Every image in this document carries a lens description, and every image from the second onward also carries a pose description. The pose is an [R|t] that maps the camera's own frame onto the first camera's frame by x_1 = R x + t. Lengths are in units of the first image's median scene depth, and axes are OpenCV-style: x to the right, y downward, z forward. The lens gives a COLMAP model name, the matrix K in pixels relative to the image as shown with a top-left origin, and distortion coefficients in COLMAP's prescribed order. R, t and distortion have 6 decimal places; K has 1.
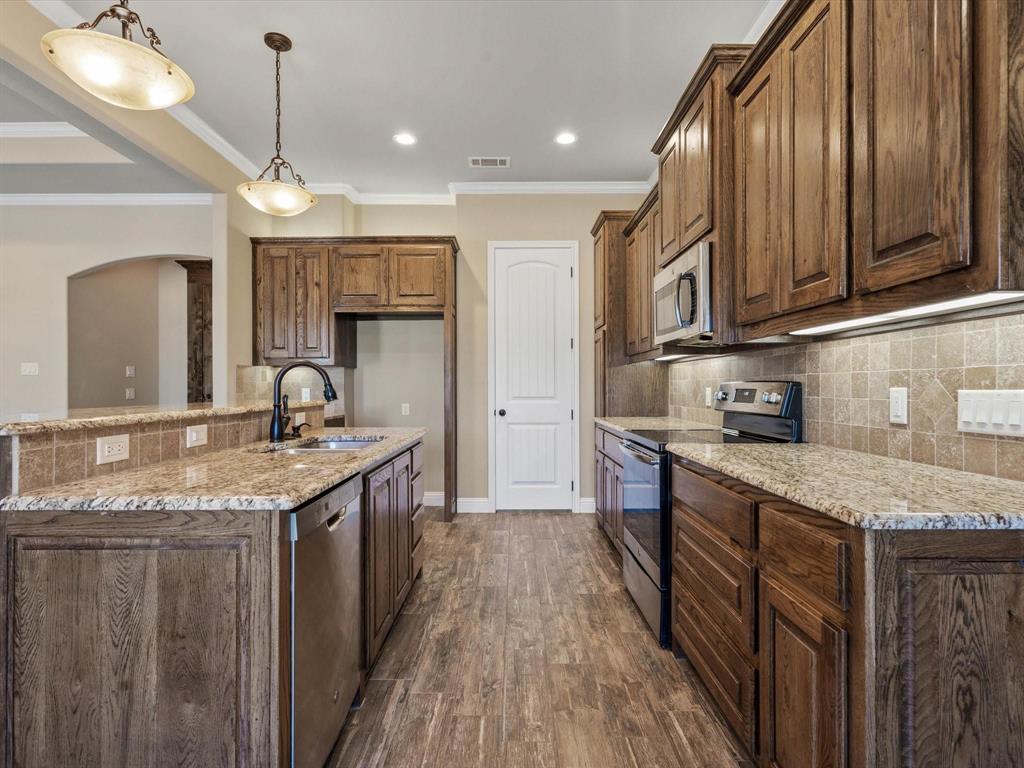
lens RADIAL K [[525.7, 0, 514.9], [0, 525.7, 386.4], [0, 0, 1]] dist [-0.007995, 0.005584]
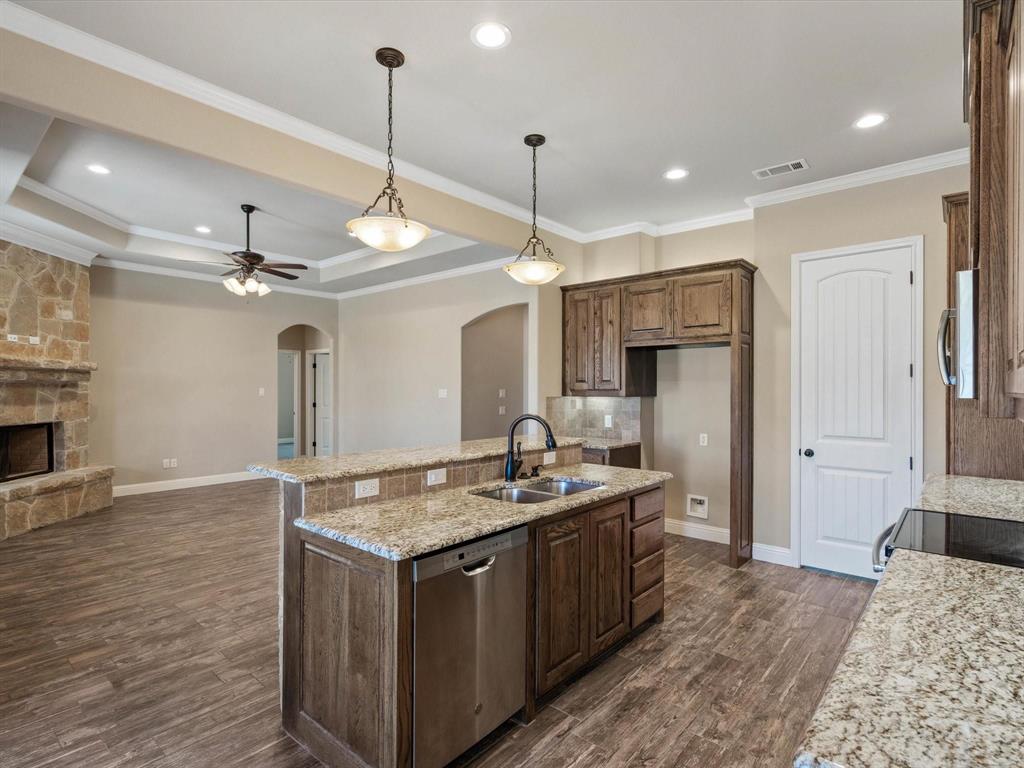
lens RADIAL K [[525.7, 0, 508.0], [0, 525.7, 388.4], [0, 0, 1]] dist [-0.007995, 0.005584]
pose [[0.750802, 0.005107, -0.660507, 0.202654], [-0.004471, 0.999986, 0.002650, -0.065276], [0.660512, 0.000964, 0.750815, 0.043767]]
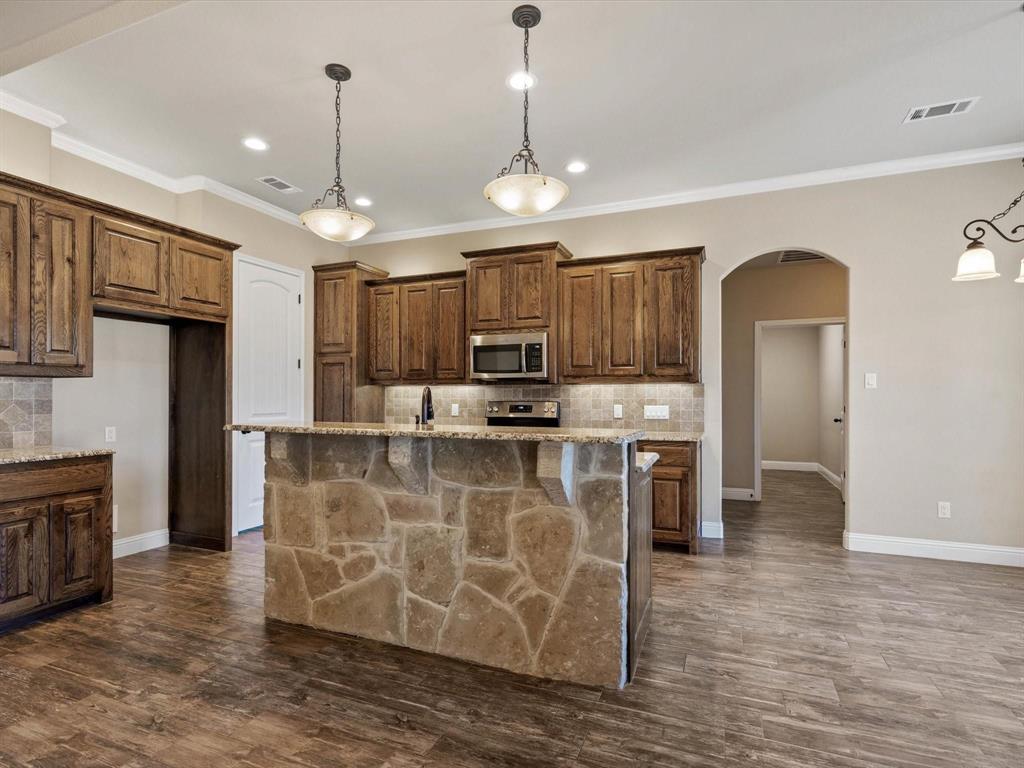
lens RADIAL K [[525.7, 0, 514.9], [0, 525.7, 397.7], [0, 0, 1]] dist [-0.007995, 0.005584]
pose [[0.374913, 0.001667, 0.927058, -0.879760], [-0.002688, 0.999996, -0.000711, -0.013714], [-0.927056, -0.002226, 0.374916, 0.201801]]
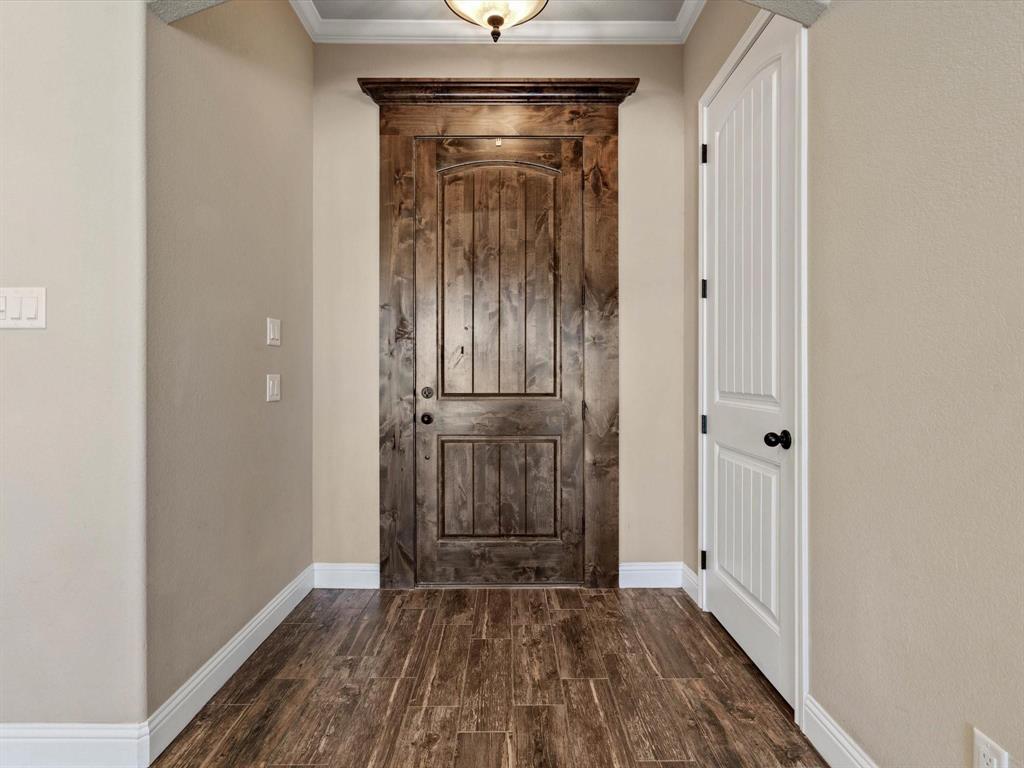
lens RADIAL K [[525.7, 0, 519.5], [0, 525.7, 374.8], [0, 0, 1]] dist [-0.007995, 0.005584]
pose [[0.999974, 0.003684, 0.006230, -0.841138], [-0.003710, 0.999984, 0.004162, 0.003268], [-0.006214, -0.004185, 0.999972, 0.921630]]
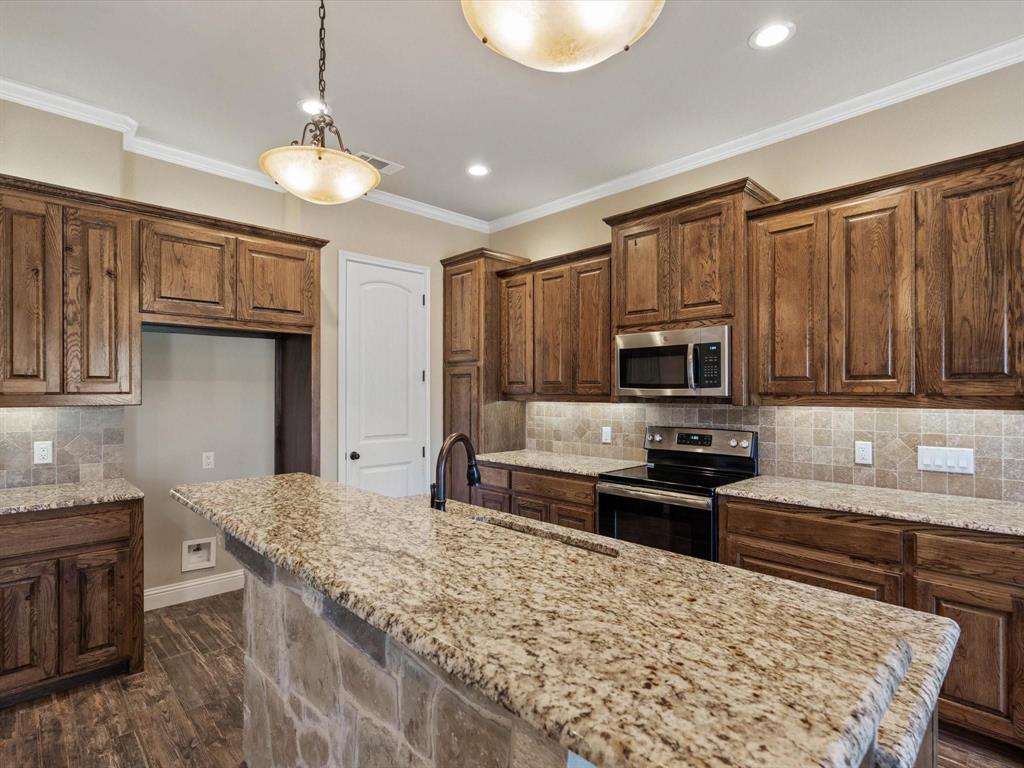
lens RADIAL K [[525.7, 0, 515.7], [0, 525.7, 390.4], [0, 0, 1]] dist [-0.007995, 0.005584]
pose [[0.719705, 0.005912, 0.694254, -0.504270], [-0.003683, 0.999982, -0.004698, -0.062275], [-0.694270, 0.000824, 0.719714, 0.251050]]
